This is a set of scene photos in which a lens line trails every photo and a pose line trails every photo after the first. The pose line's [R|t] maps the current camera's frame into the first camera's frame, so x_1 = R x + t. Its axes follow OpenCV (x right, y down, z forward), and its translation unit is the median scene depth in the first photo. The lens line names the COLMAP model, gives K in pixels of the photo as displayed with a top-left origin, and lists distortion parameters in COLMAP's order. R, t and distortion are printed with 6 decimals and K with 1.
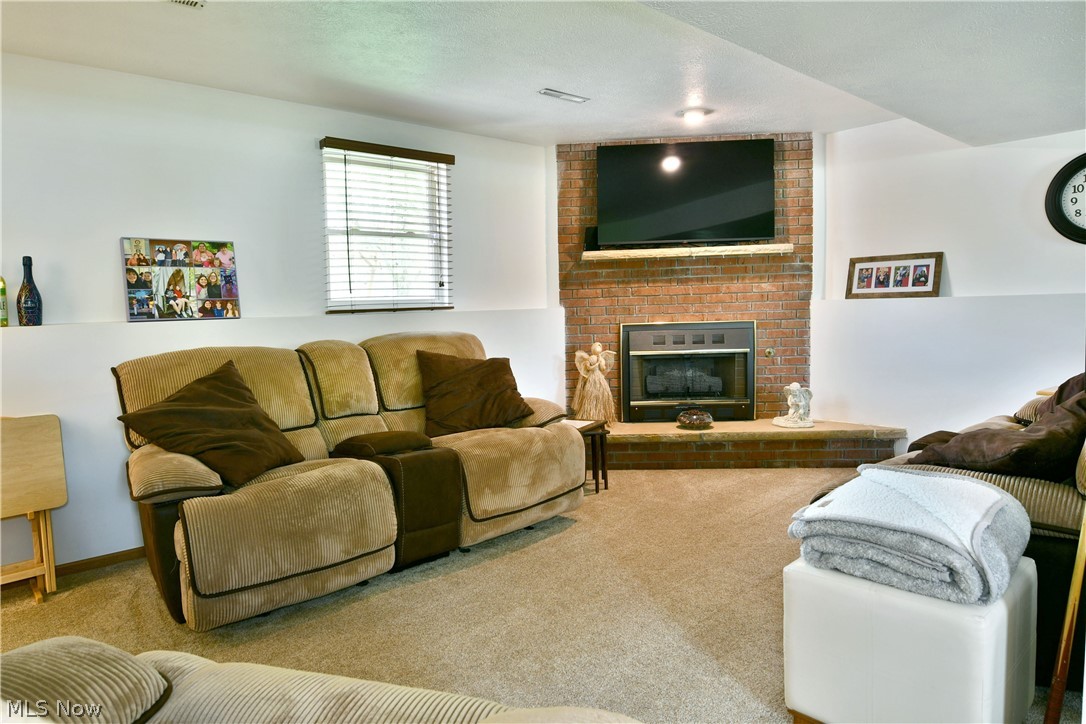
lens RADIAL K [[659.3, 0, 561.5], [0, 659.3, 351.1], [0, 0, 1]] dist [-0.010064, -0.009672]
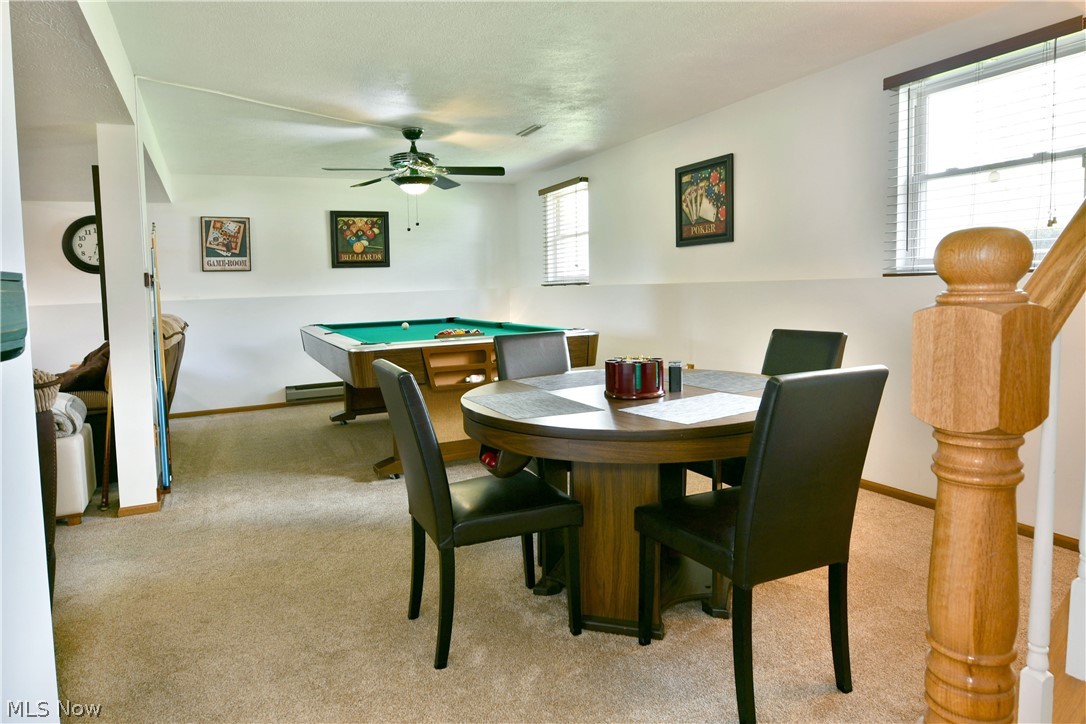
lens RADIAL K [[659.3, 0, 523.0], [0, 659.3, 318.4], [0, 0, 1]] dist [-0.010064, -0.009672]
pose [[0.294847, -0.027567, 0.955147, -0.337483], [0.093218, 0.995646, -0.000040, 0.037482], [-0.950987, 0.089049, 0.296133, -0.383994]]
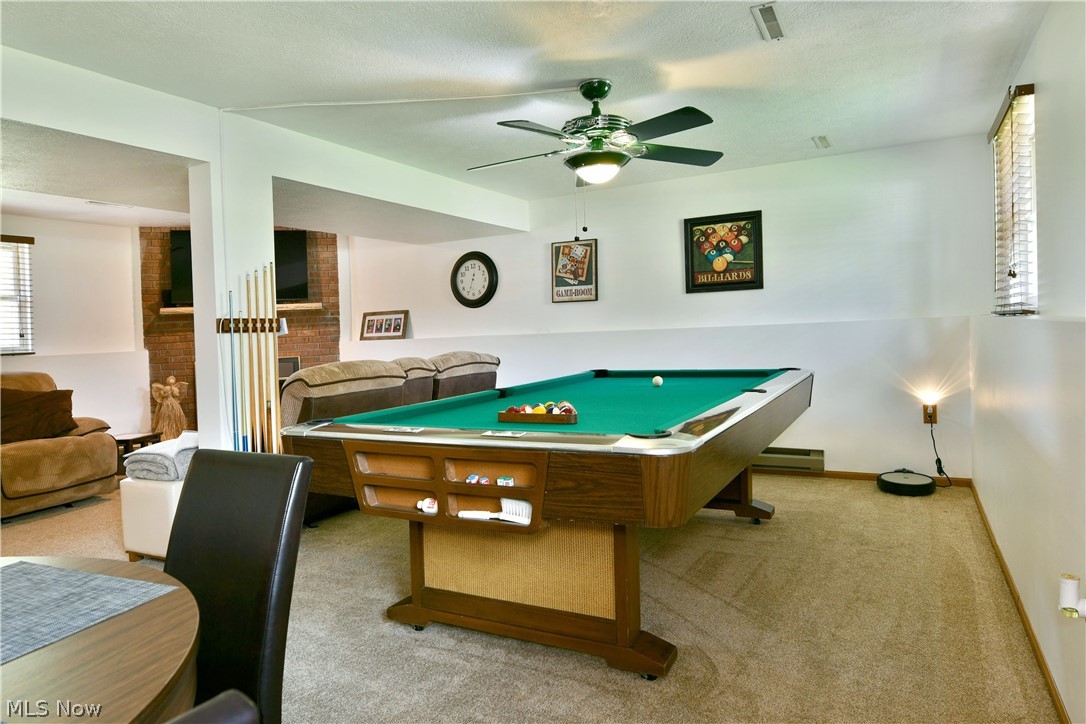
lens RADIAL K [[659.3, 0, 575.4], [0, 659.3, 344.1], [0, 0, 1]] dist [-0.010064, -0.009672]
pose [[0.935314, -0.020885, 0.353203, 0.358230], [0.041069, 0.997917, -0.049747, 0.022326], [-0.351428, 0.061035, 0.934223, -0.542816]]
